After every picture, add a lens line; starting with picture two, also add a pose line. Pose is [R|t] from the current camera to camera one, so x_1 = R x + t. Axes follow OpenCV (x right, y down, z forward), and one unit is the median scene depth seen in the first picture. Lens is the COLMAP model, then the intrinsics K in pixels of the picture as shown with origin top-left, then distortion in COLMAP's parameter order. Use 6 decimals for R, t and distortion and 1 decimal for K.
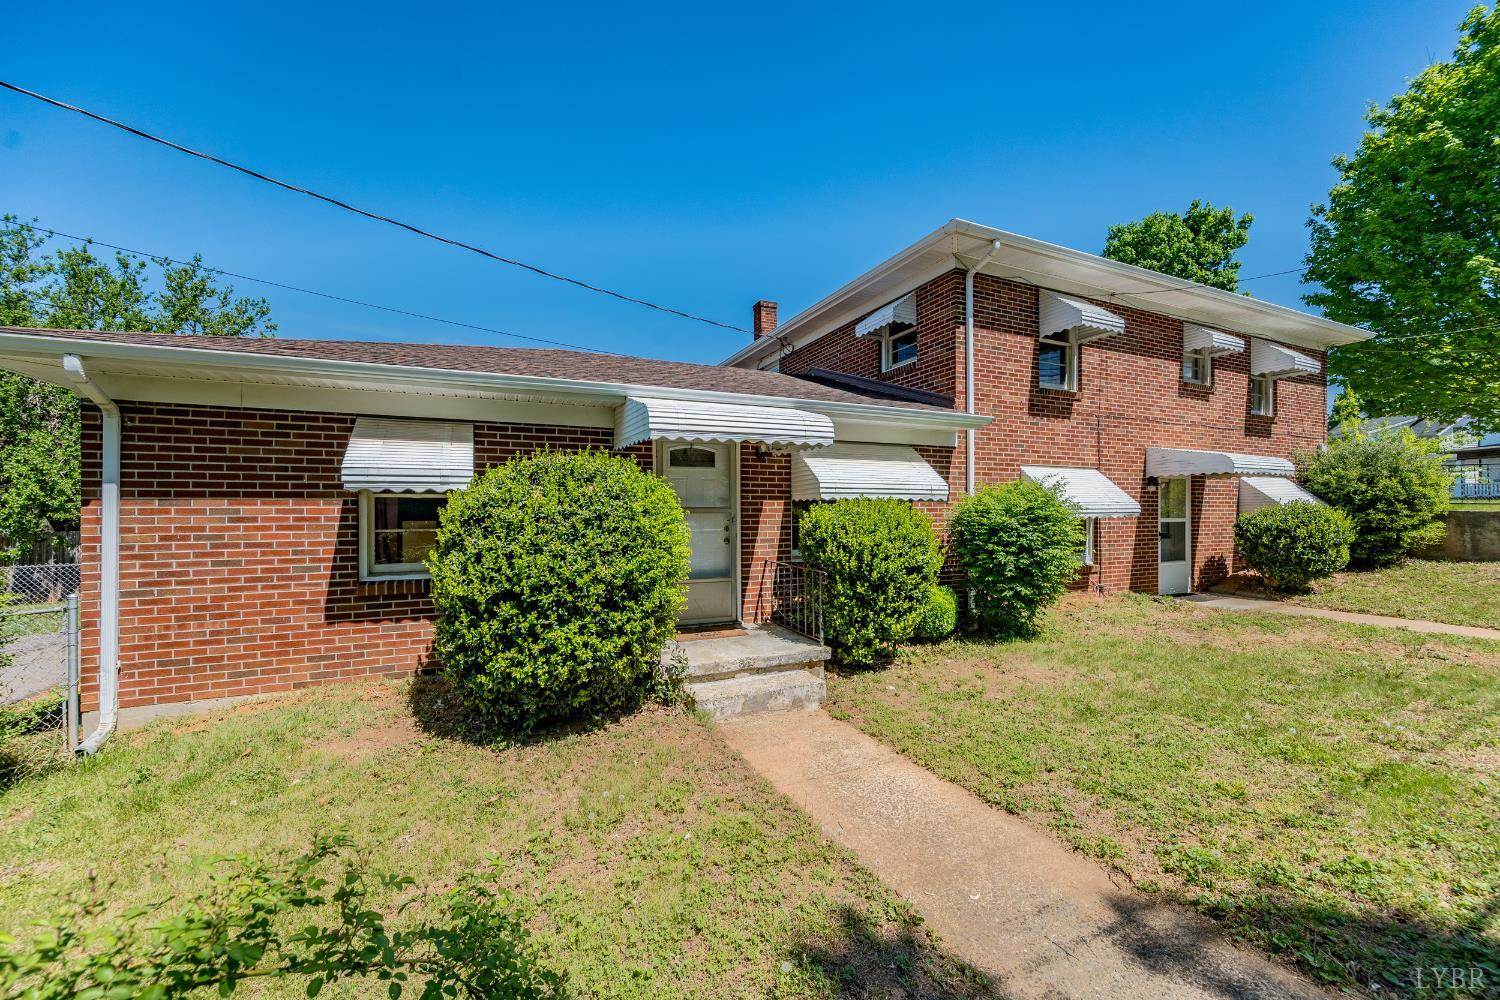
lens RADIAL K [[579.4, 0, 762.3], [0, 579.4, 495.9], [0, 0, 1]] dist [-0.004638, -0.000850]
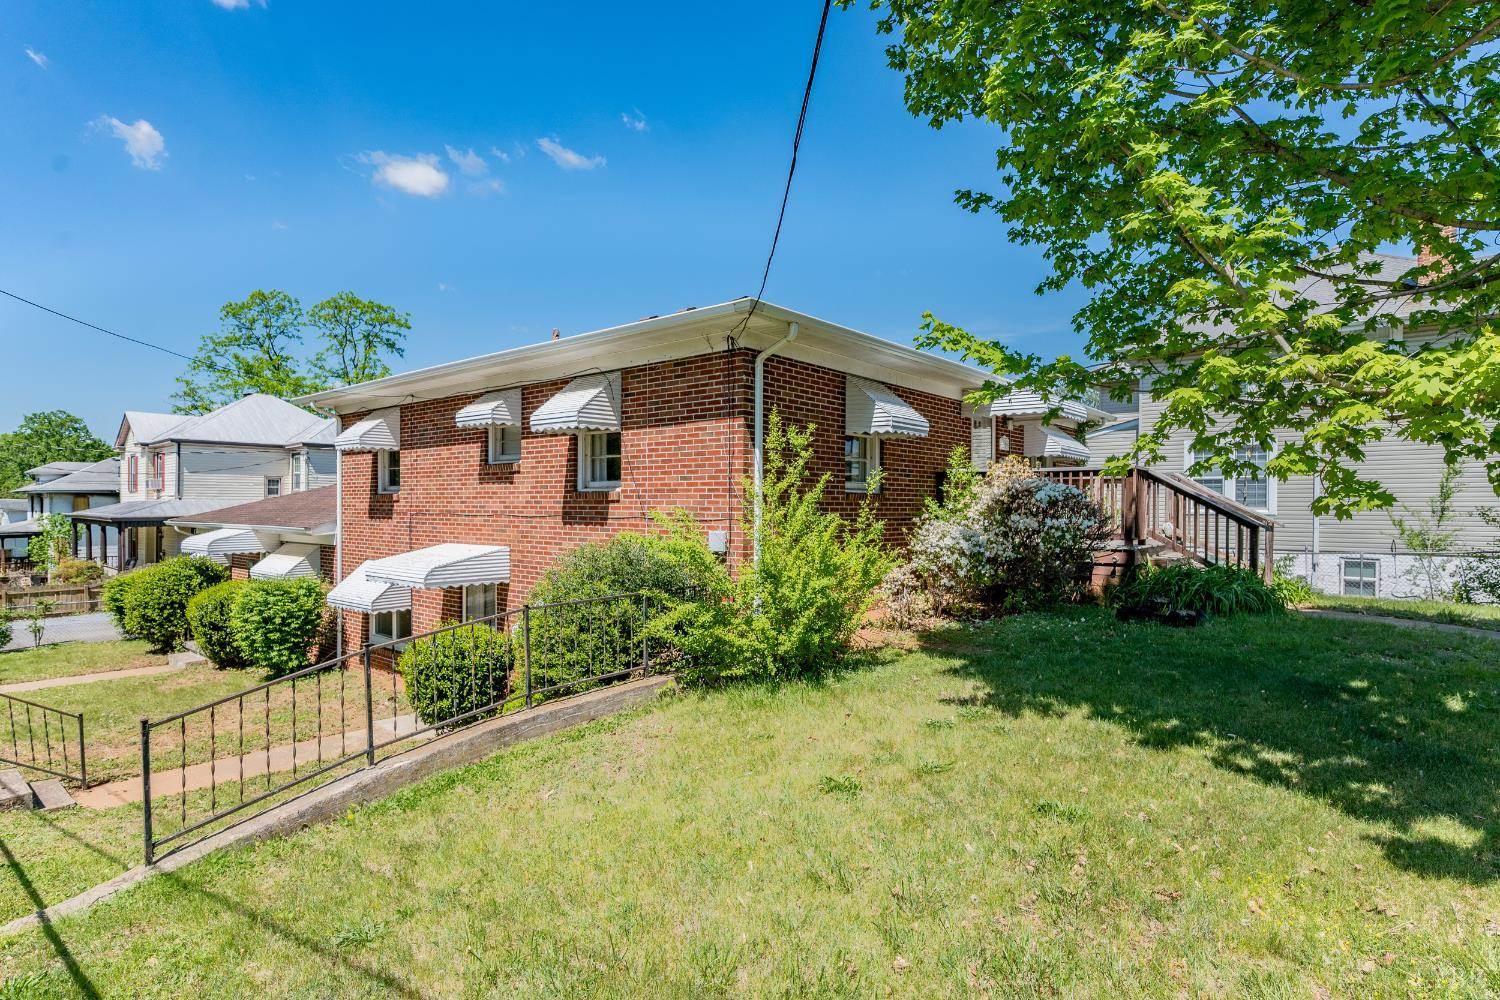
lens RADIAL K [[775.9, 0, 749.8], [0, 775.9, 511.0], [0, 0, 1]] dist [-0.000115, -0.002502]
pose [[0.421527, 0.002735, -0.906812, 1.906504], [0.003586, 0.999983, 0.004683, -0.133399], [0.906809, -0.005226, 0.421510, 0.869953]]
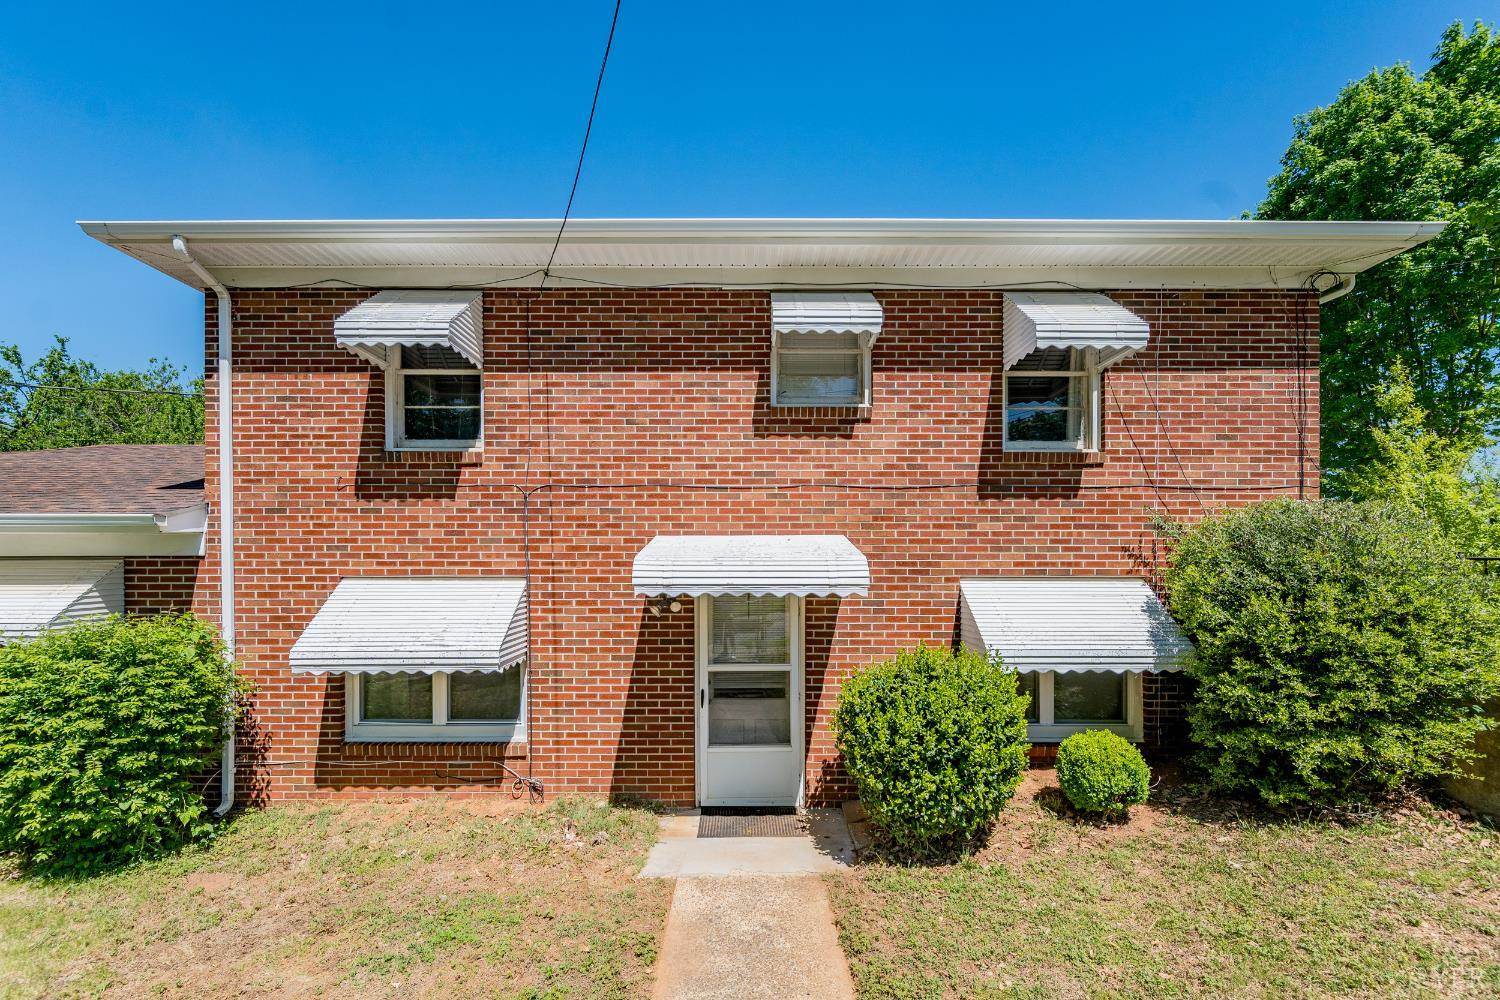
lens RADIAL K [[678.2, 0, 776.5], [0, 678.2, 556.8], [0, 0, 1]] dist [-0.001314, -0.000360]
pose [[0.906802, -0.004797, -0.421528, 0.988553], [0.007339, 0.999963, 0.004407, -0.063557], [0.421492, -0.007090, 0.906804, 0.440826]]
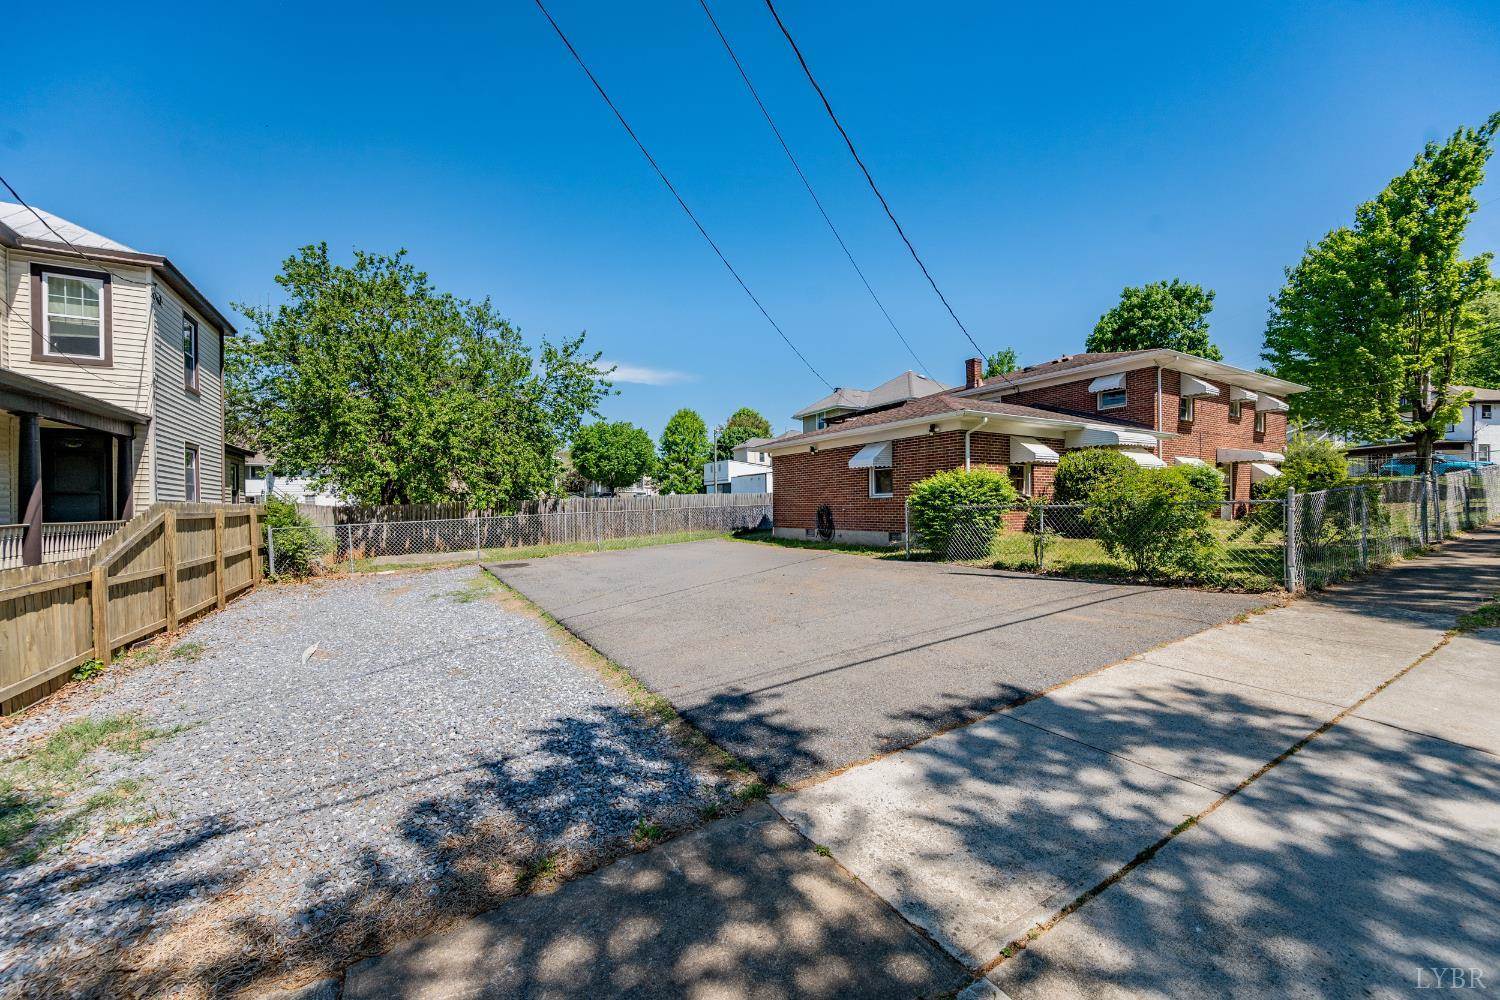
lens RADIAL K [[579.4, 0, 744.2], [0, 579.4, 505.3], [0, 0, 1]] dist [-0.002304, -0.000471]
pose [[0.994733, -0.004769, 0.102385, -1.143883], [0.002709, 0.999791, 0.020253, 0.069125], [-0.102461, -0.019869, 0.994539, -0.819633]]
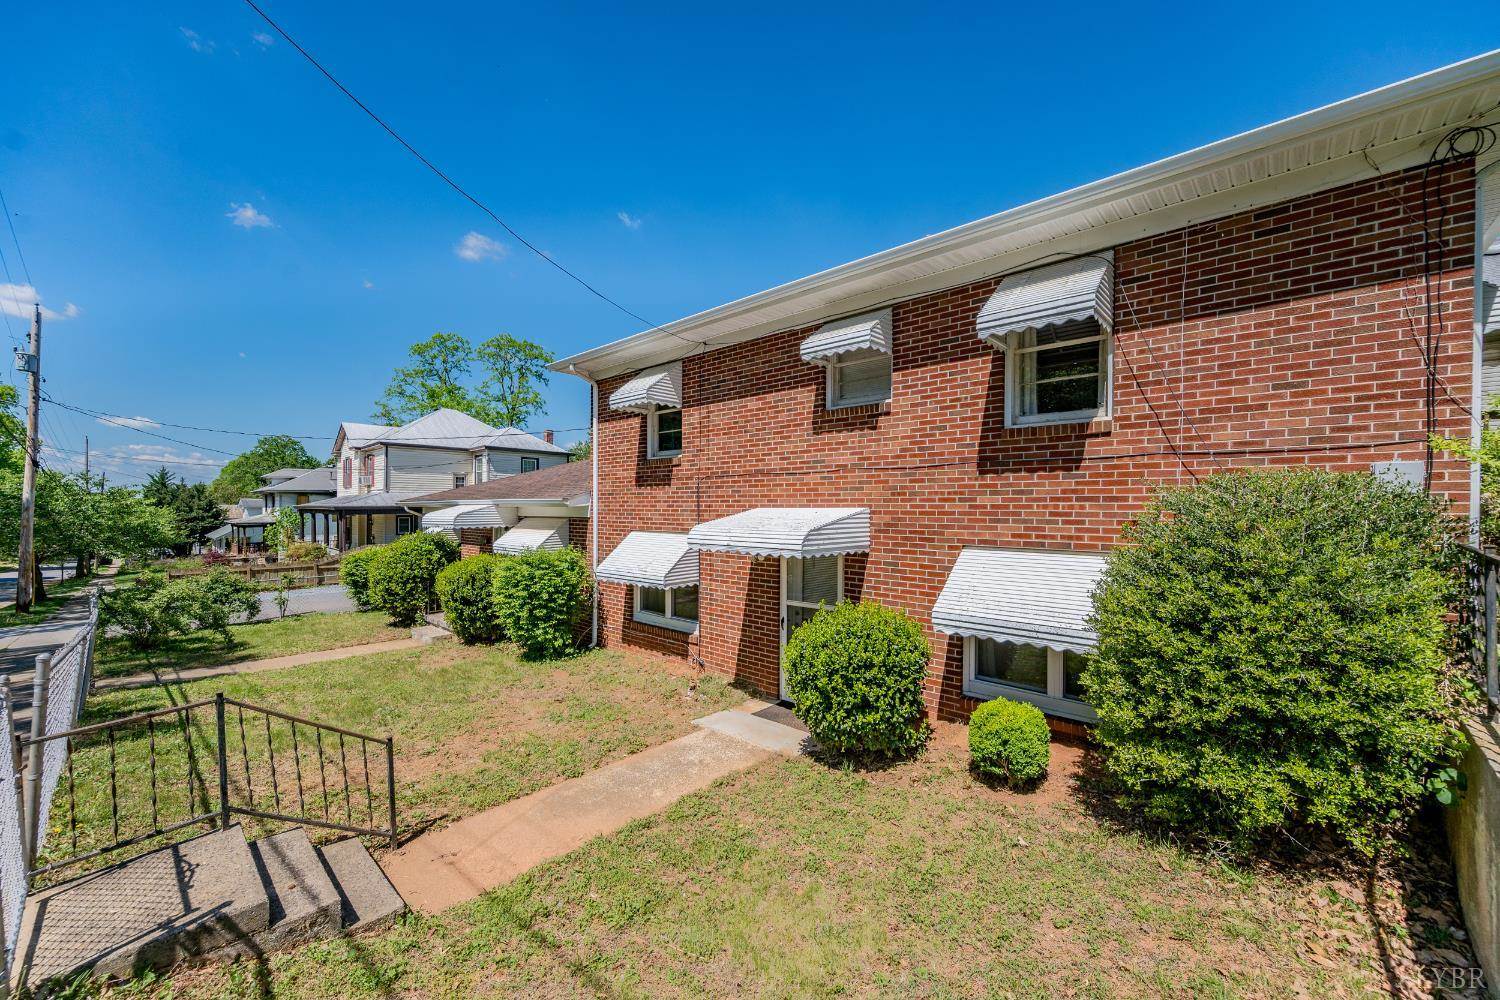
lens RADIAL K [[579.4, 0, 750.8], [0, 579.4, 510.2], [0, 0, 1]] dist [-0.002304, -0.000471]
pose [[0.380270, -0.001483, -0.924874, 1.336647], [0.003001, 0.999995, -0.000369, -0.077089], [0.924871, -0.002635, 0.380272, 0.650170]]
